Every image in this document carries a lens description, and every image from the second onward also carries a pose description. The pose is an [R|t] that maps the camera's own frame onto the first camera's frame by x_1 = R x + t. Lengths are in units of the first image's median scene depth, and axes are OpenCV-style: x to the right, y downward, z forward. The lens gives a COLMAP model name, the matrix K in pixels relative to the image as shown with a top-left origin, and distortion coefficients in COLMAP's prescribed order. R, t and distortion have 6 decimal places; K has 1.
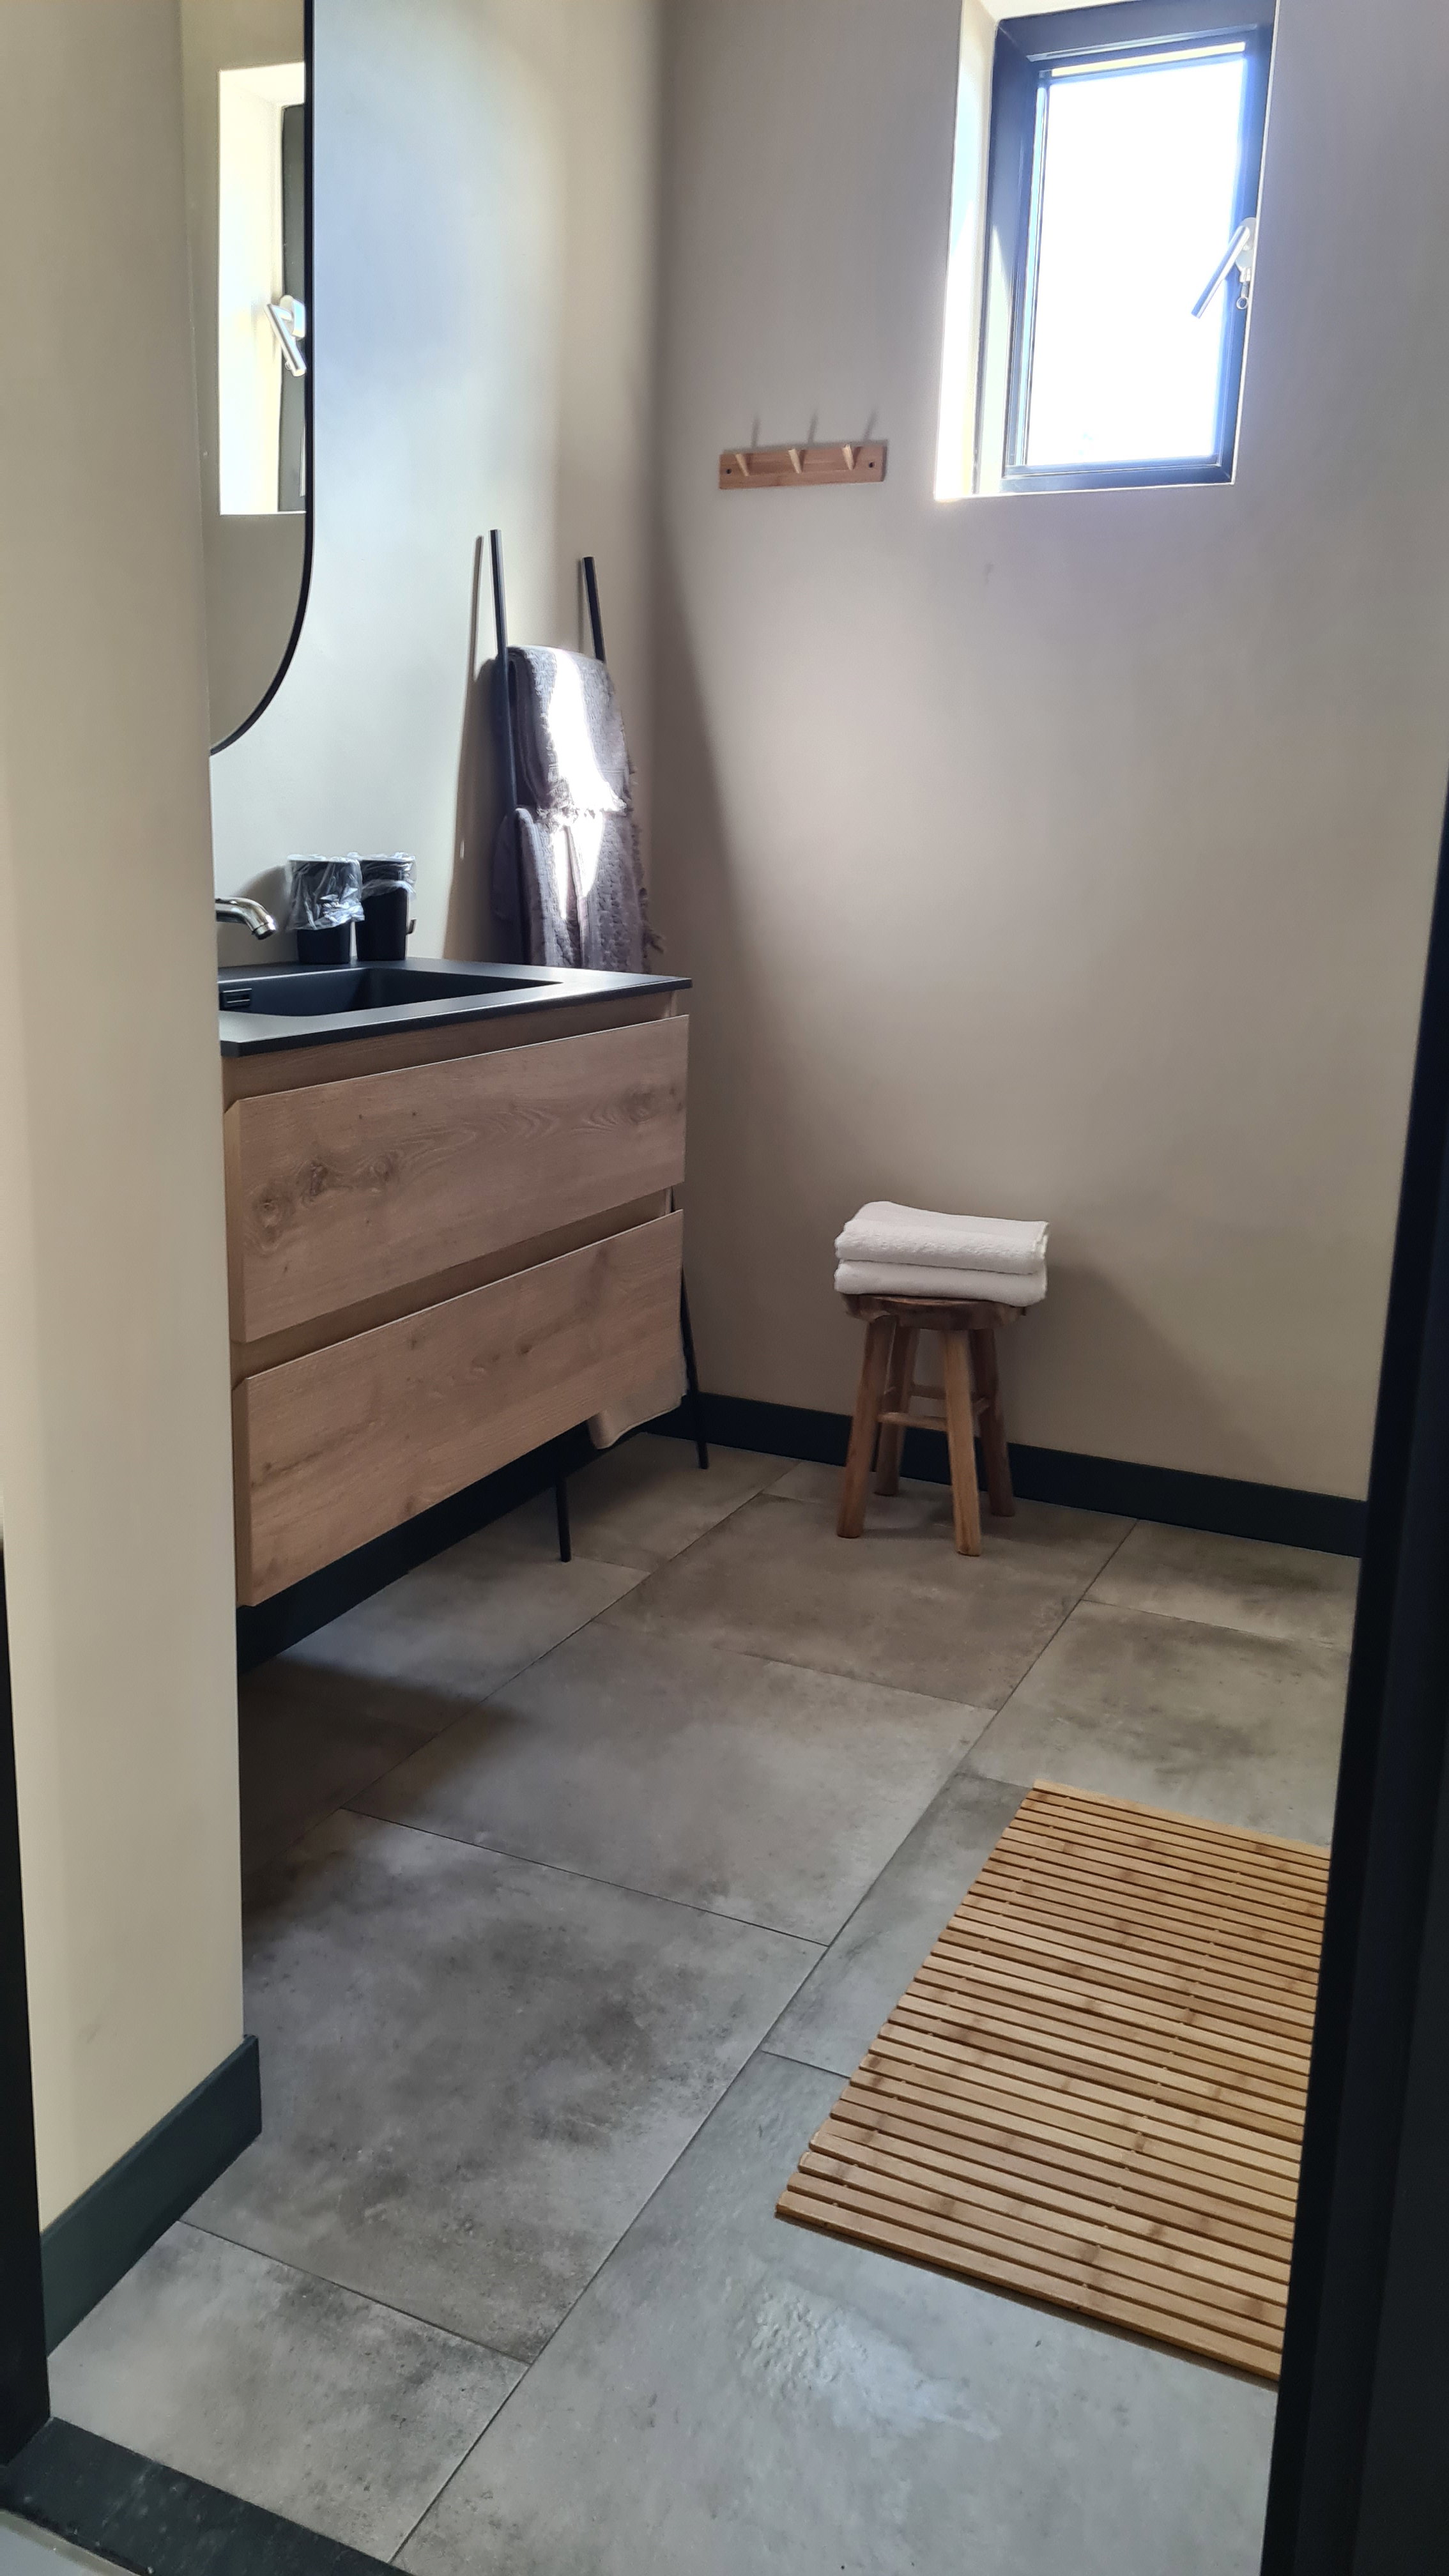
lens RADIAL K [[1967.2, 0, 727.5], [0, 1967.2, 1291.0], [0, 0, 1]] dist [0.050204, 0.001306]
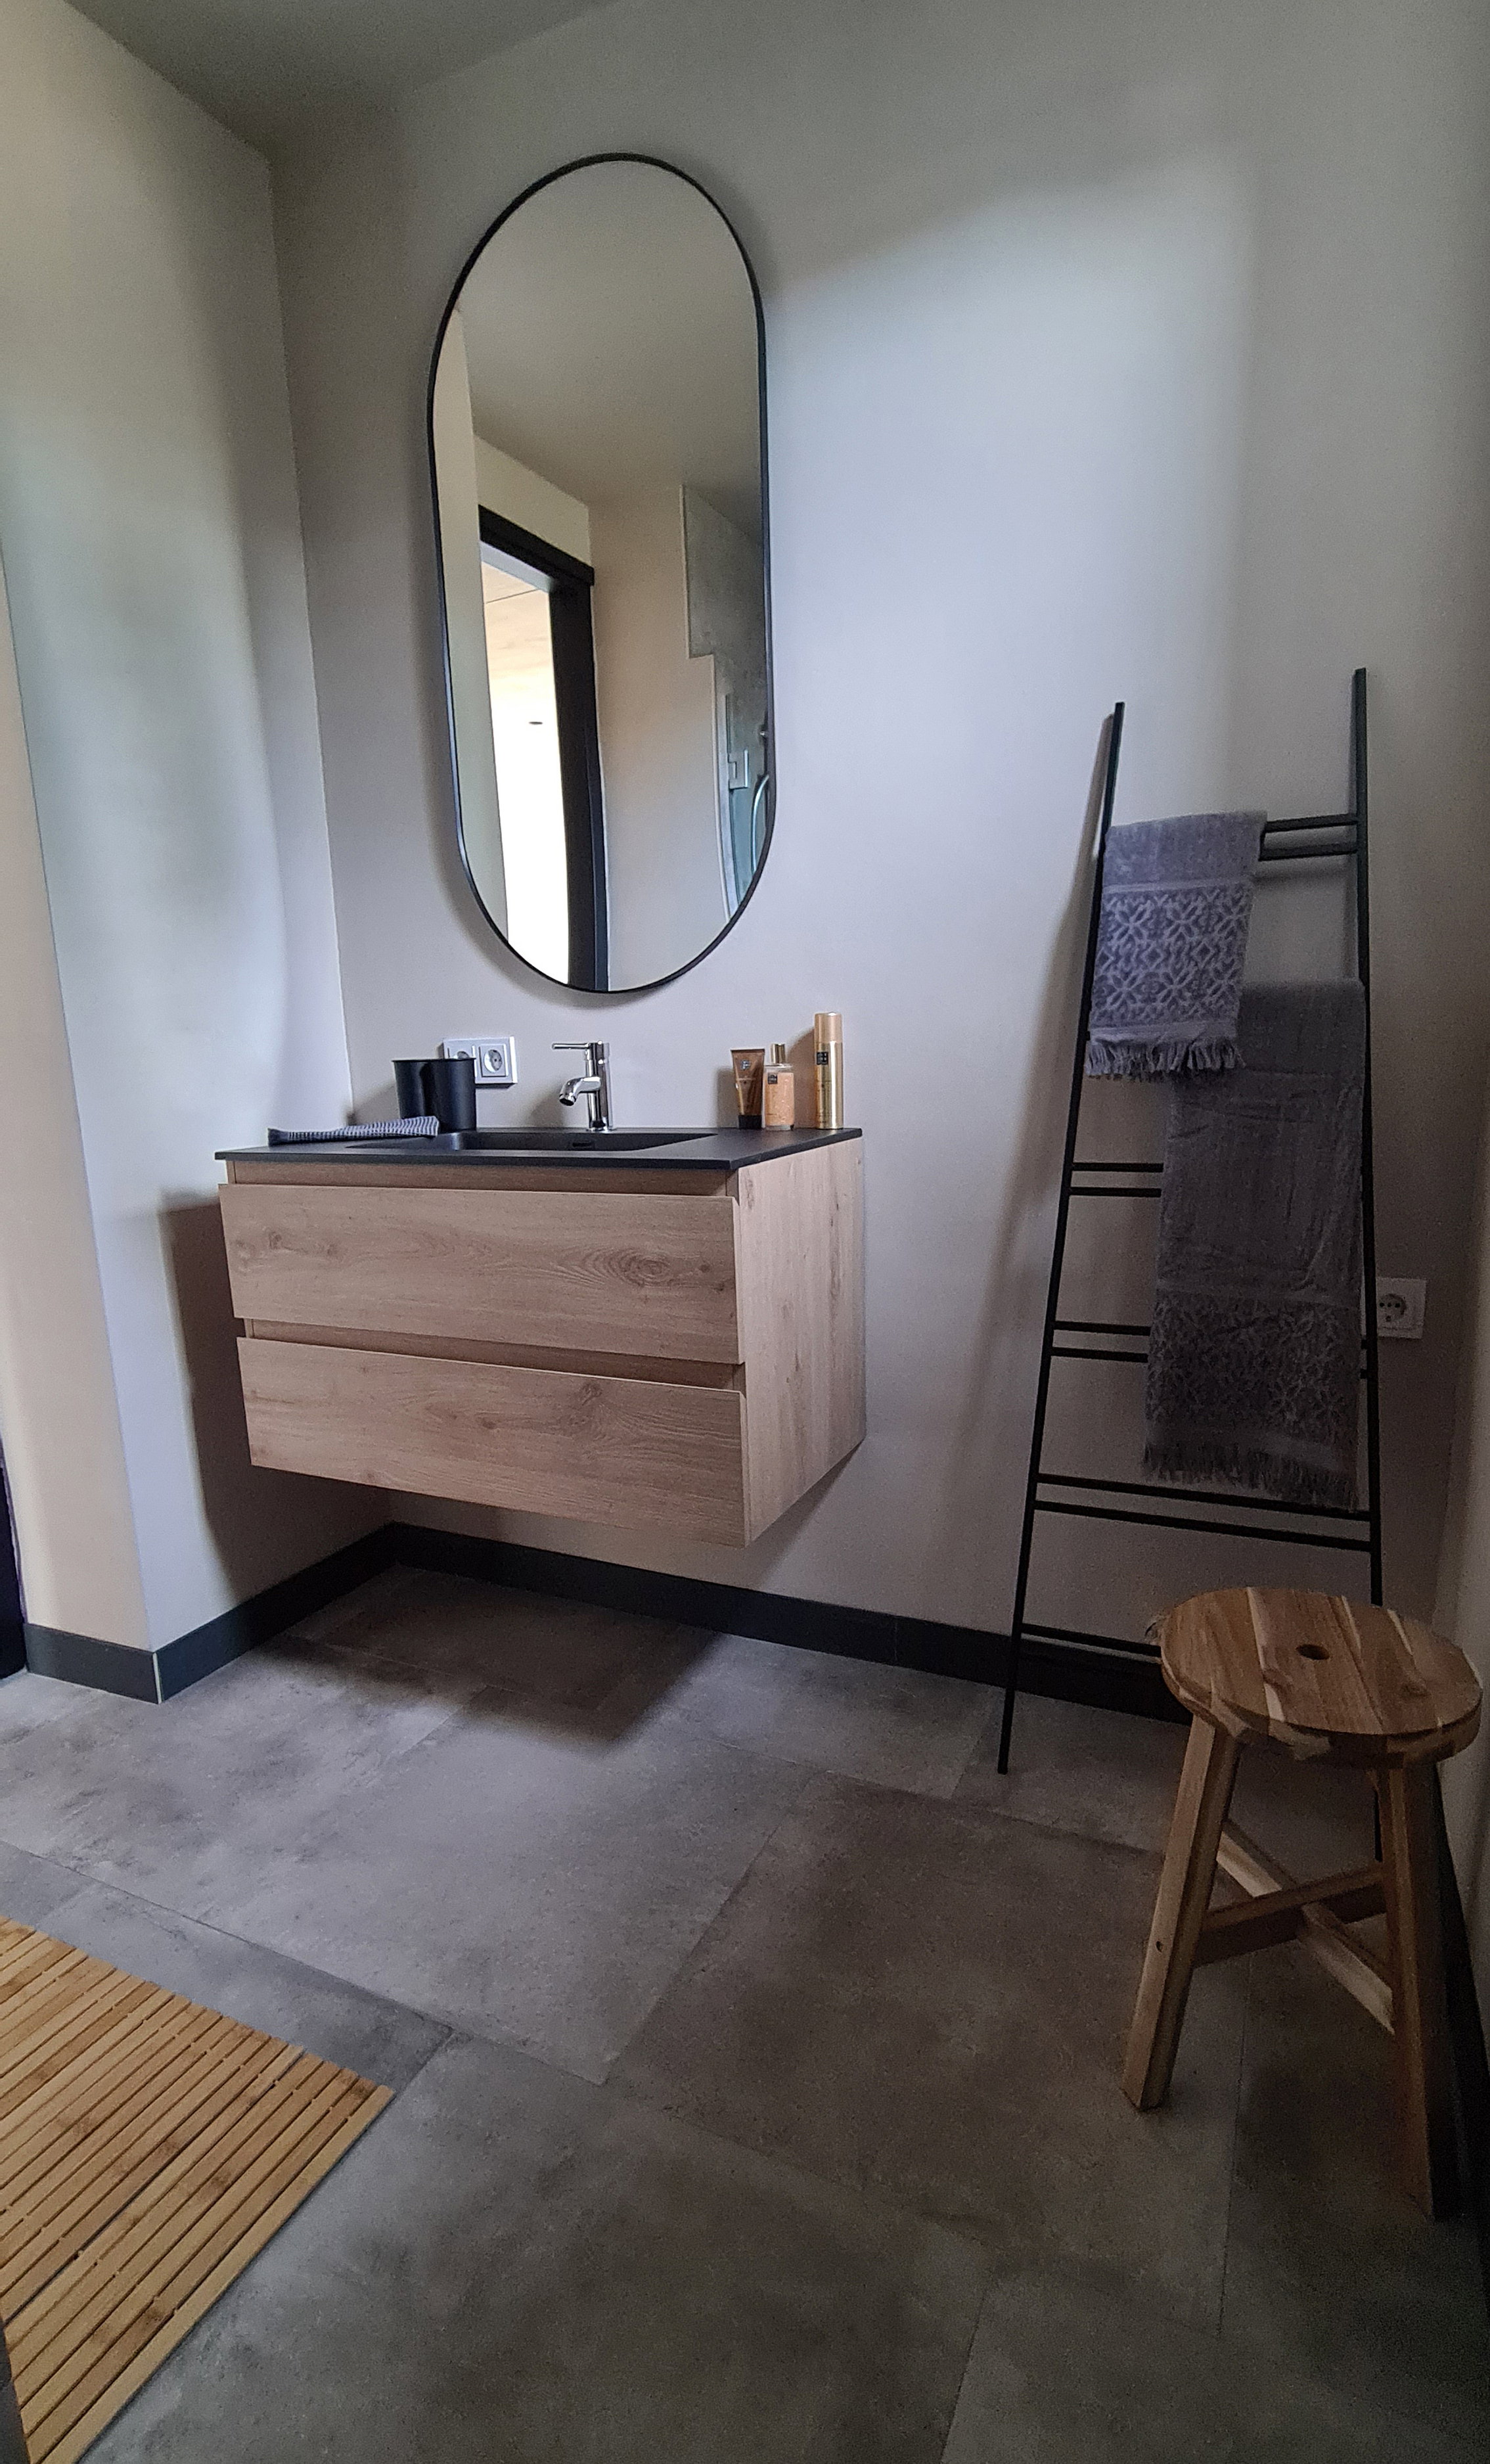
lens RADIAL K [[1200.4, 0, 737.5], [0, 1200.4, 1274.1], [0, 0, 1]] dist [-0.001226, -0.000670]
pose [[-0.034182, 0.160878, -0.986382, 0.649264], [-0.205789, 0.964677, 0.164469, -0.227573], [0.977999, 0.208609, 0.000132, 1.136937]]
